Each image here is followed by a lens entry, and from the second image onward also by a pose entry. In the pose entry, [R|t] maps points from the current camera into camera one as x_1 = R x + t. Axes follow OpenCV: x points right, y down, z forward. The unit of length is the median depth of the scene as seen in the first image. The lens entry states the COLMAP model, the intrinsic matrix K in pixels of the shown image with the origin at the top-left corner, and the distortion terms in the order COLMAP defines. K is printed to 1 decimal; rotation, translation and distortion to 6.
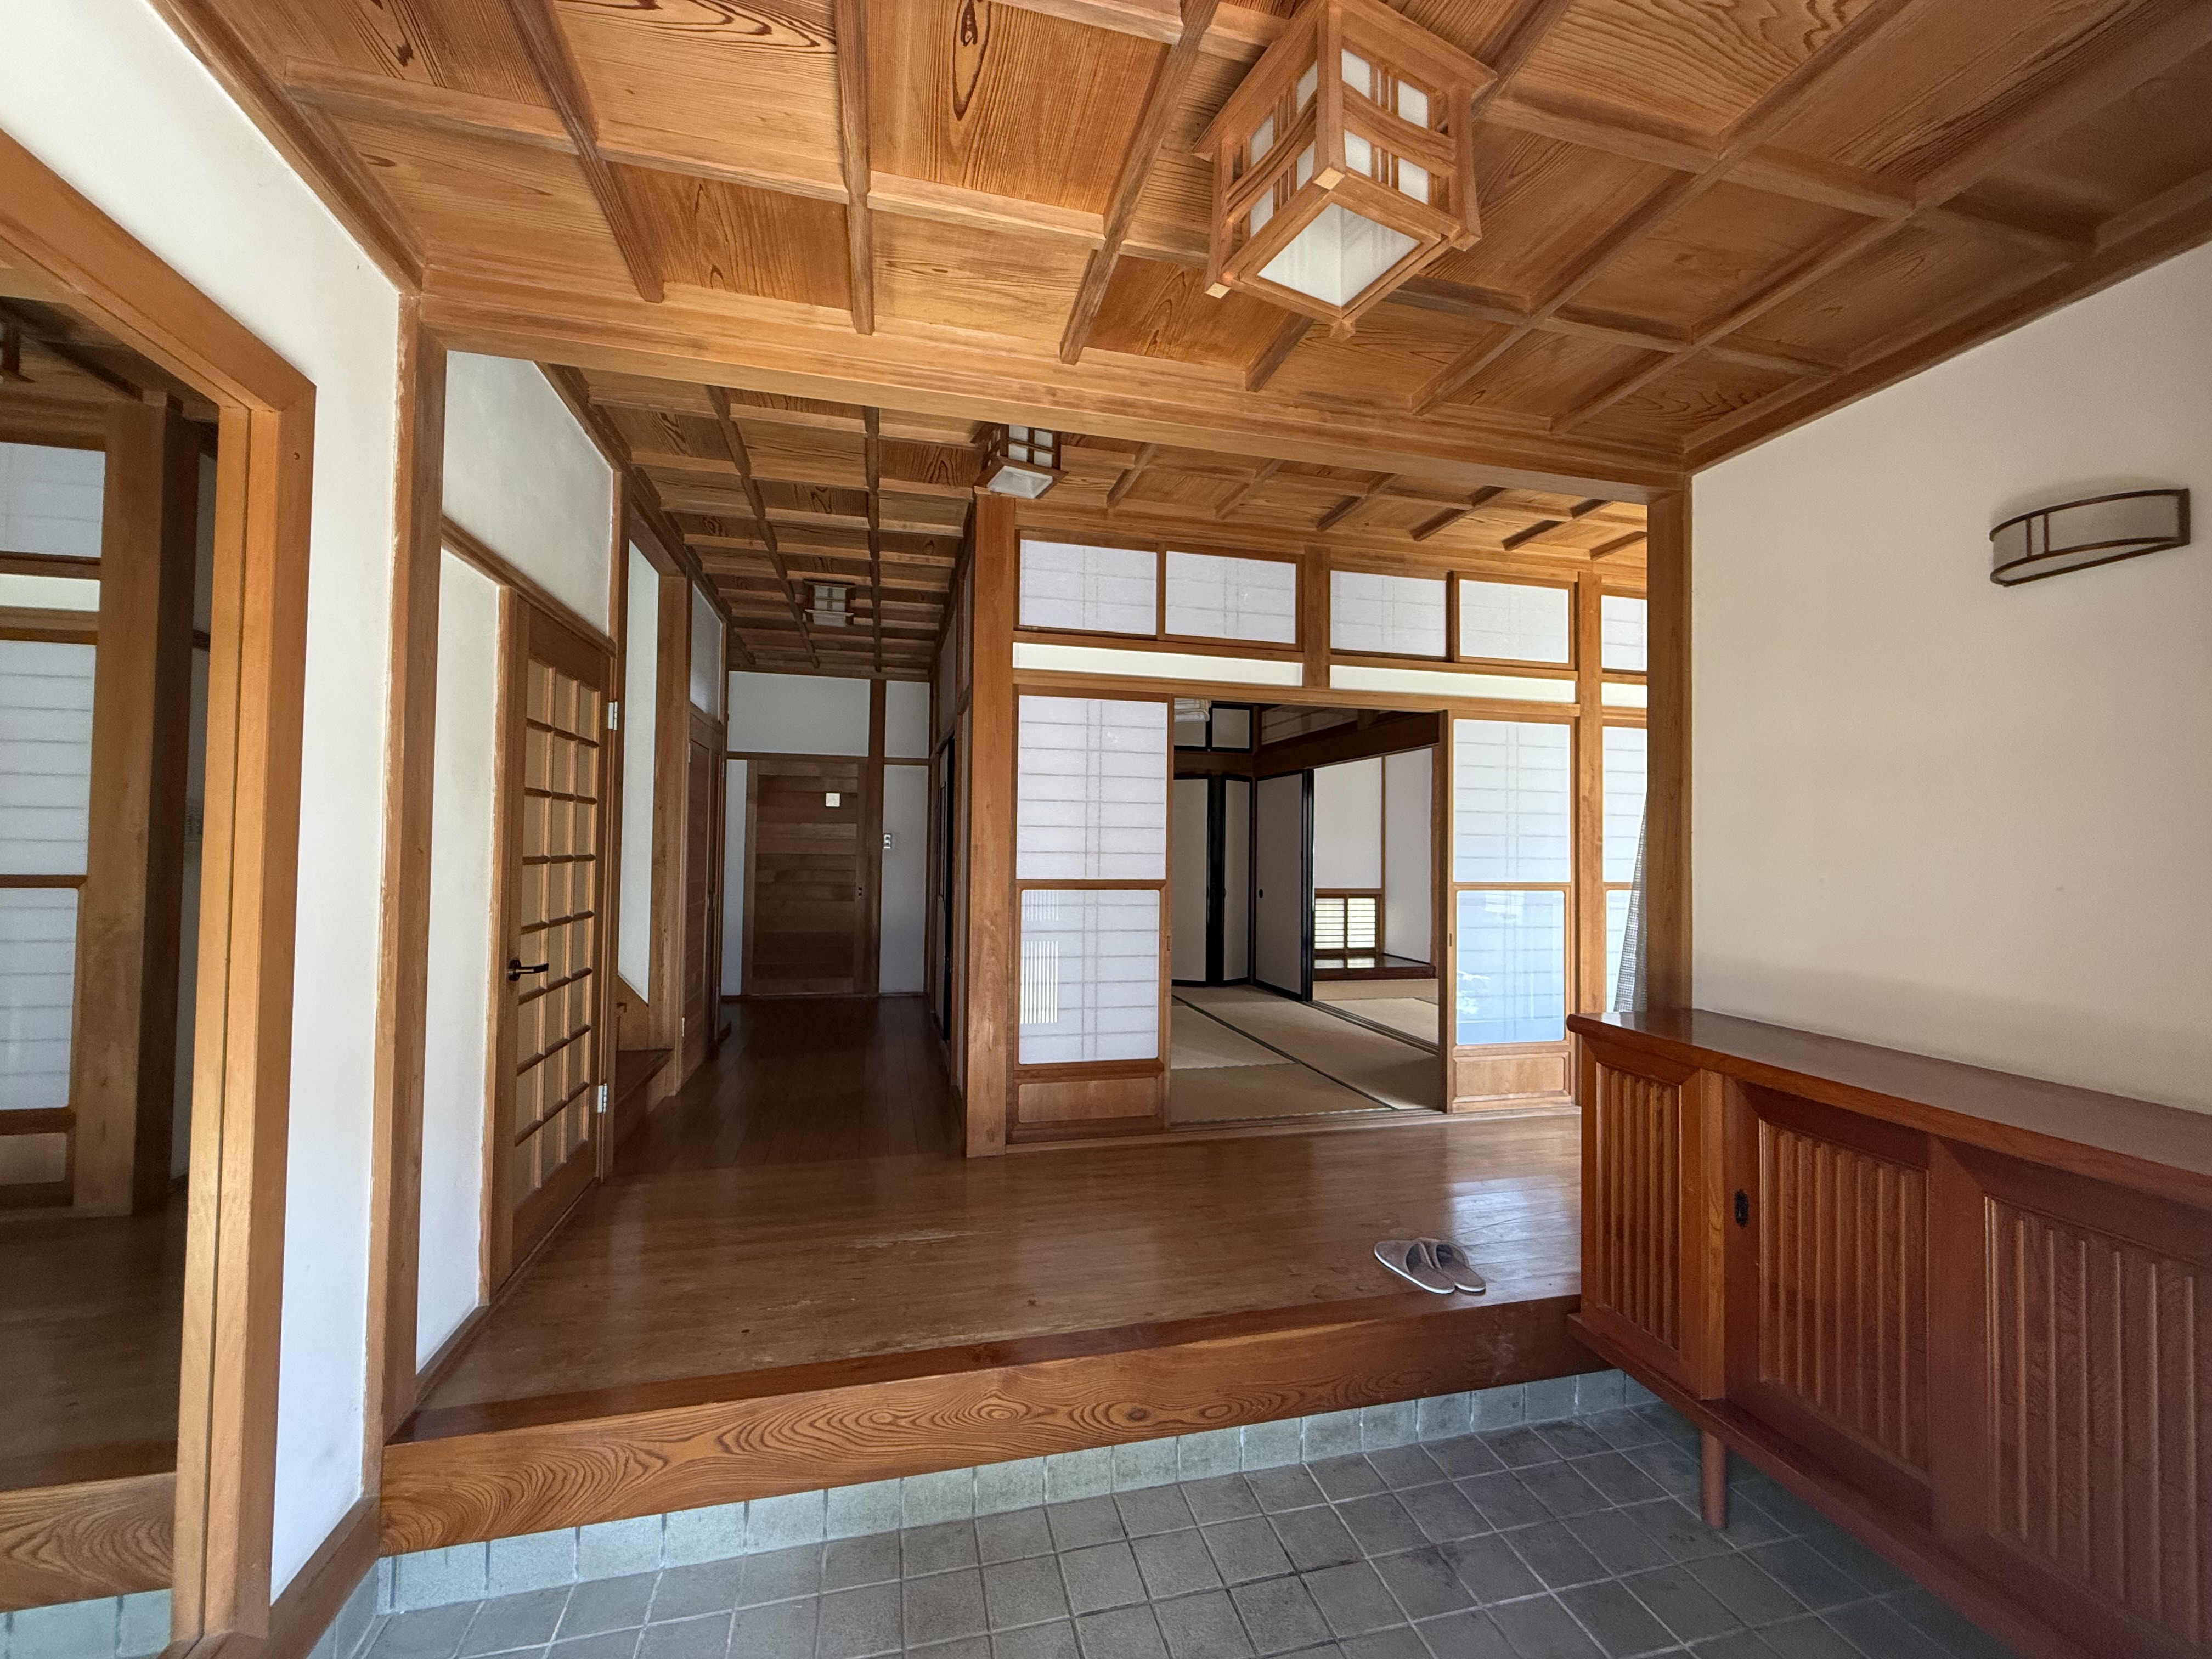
lens RADIAL K [[879.5, 0, 1096.8], [0, 879.5, 826.3], [0, 0, 1]] dist [-0.000656, 0.000717]
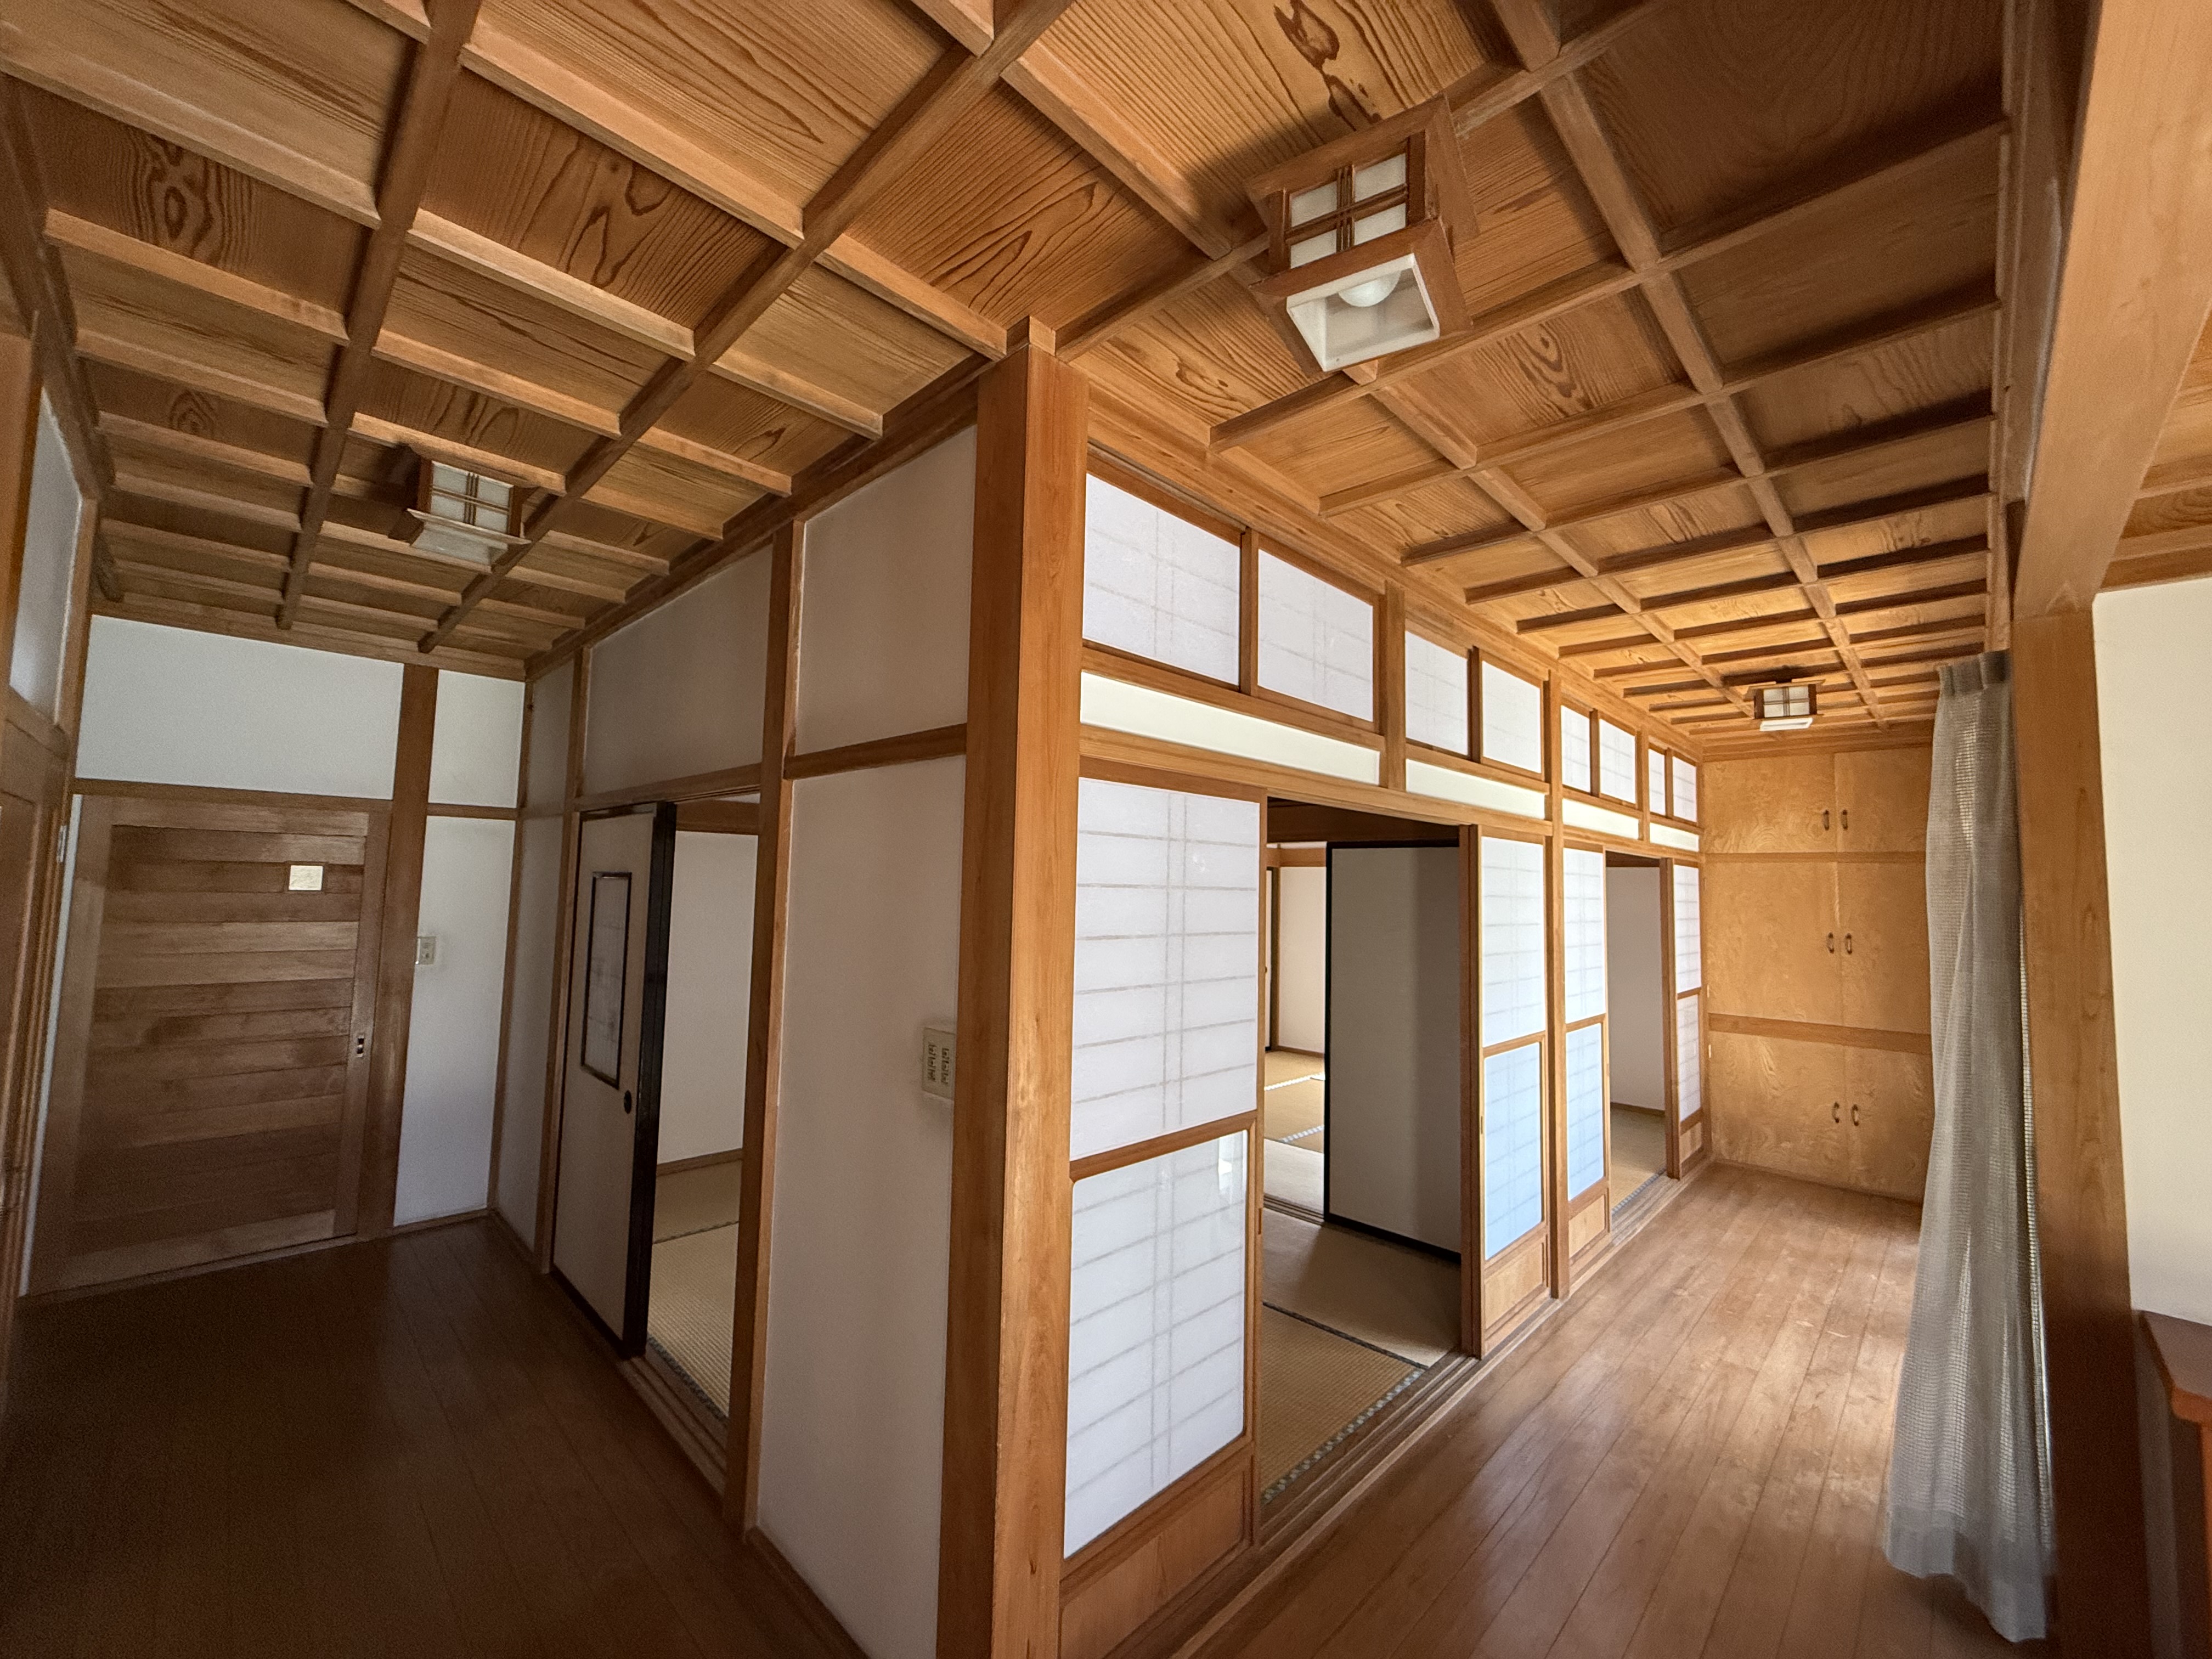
lens RADIAL K [[879.5, 0, 1096.8], [0, 879.5, 826.3], [0, 0, 1]] dist [-0.000656, 0.000717]
pose [[0.853296, 0.043228, 0.519632, -0.289812], [-0.025992, 0.998845, -0.040411, -0.089371], [-0.520779, 0.020976, 0.853434, 0.505254]]
